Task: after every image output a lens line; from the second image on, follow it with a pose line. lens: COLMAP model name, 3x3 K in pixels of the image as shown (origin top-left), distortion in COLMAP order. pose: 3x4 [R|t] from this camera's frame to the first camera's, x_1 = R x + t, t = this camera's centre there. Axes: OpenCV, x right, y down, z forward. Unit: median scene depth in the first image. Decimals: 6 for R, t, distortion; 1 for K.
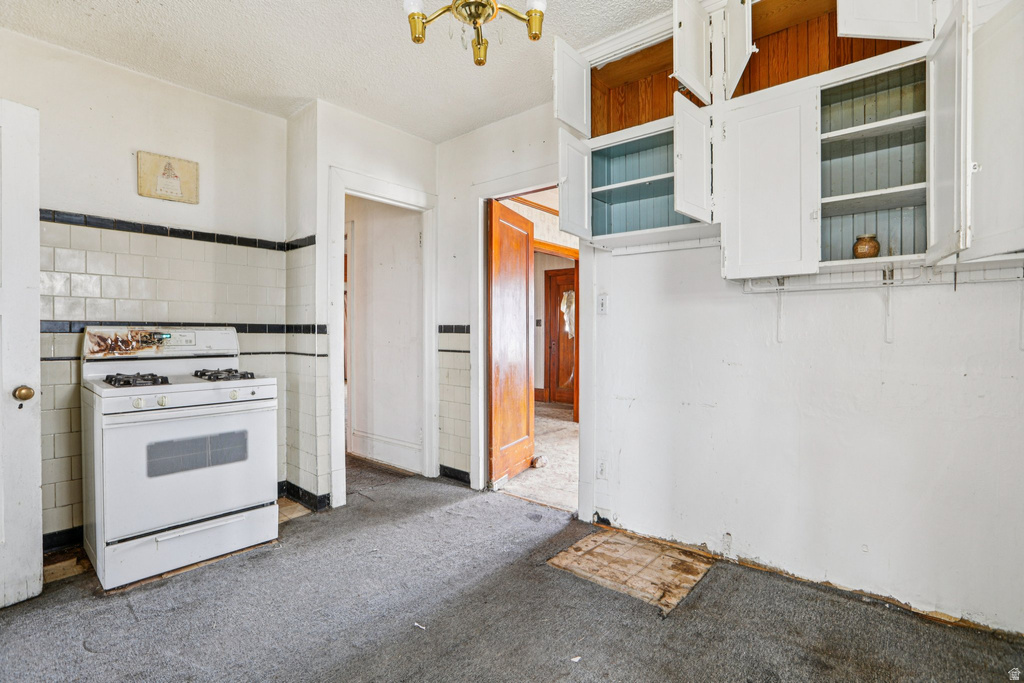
lens RADIAL K [[484.9, 0, 515.2], [0, 484.9, 348.2], [0, 0, 1]] dist [-0.026735, 0.000131]
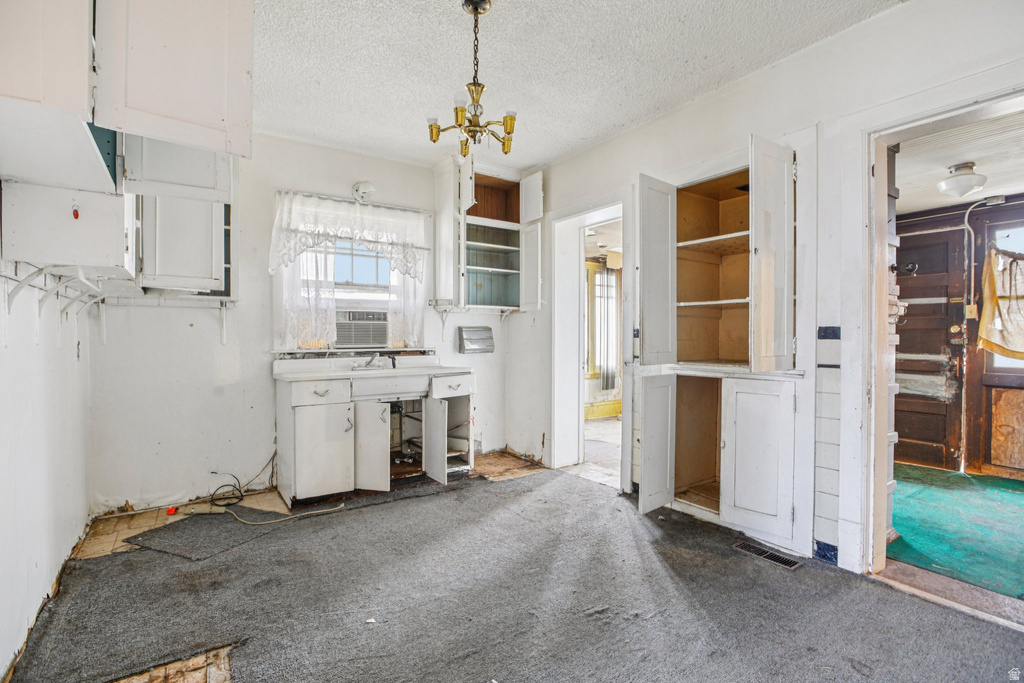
lens RADIAL K [[477.2, 0, 512.0], [0, 477.2, 341.5], [0, 0, 1]] dist [-0.045301, 0.015418]
pose [[-0.965266, -0.006348, 0.261193, -0.410115], [0.004307, 0.999182, 0.040202, -0.052216], [-0.261235, 0.039930, -0.964449, 1.660158]]
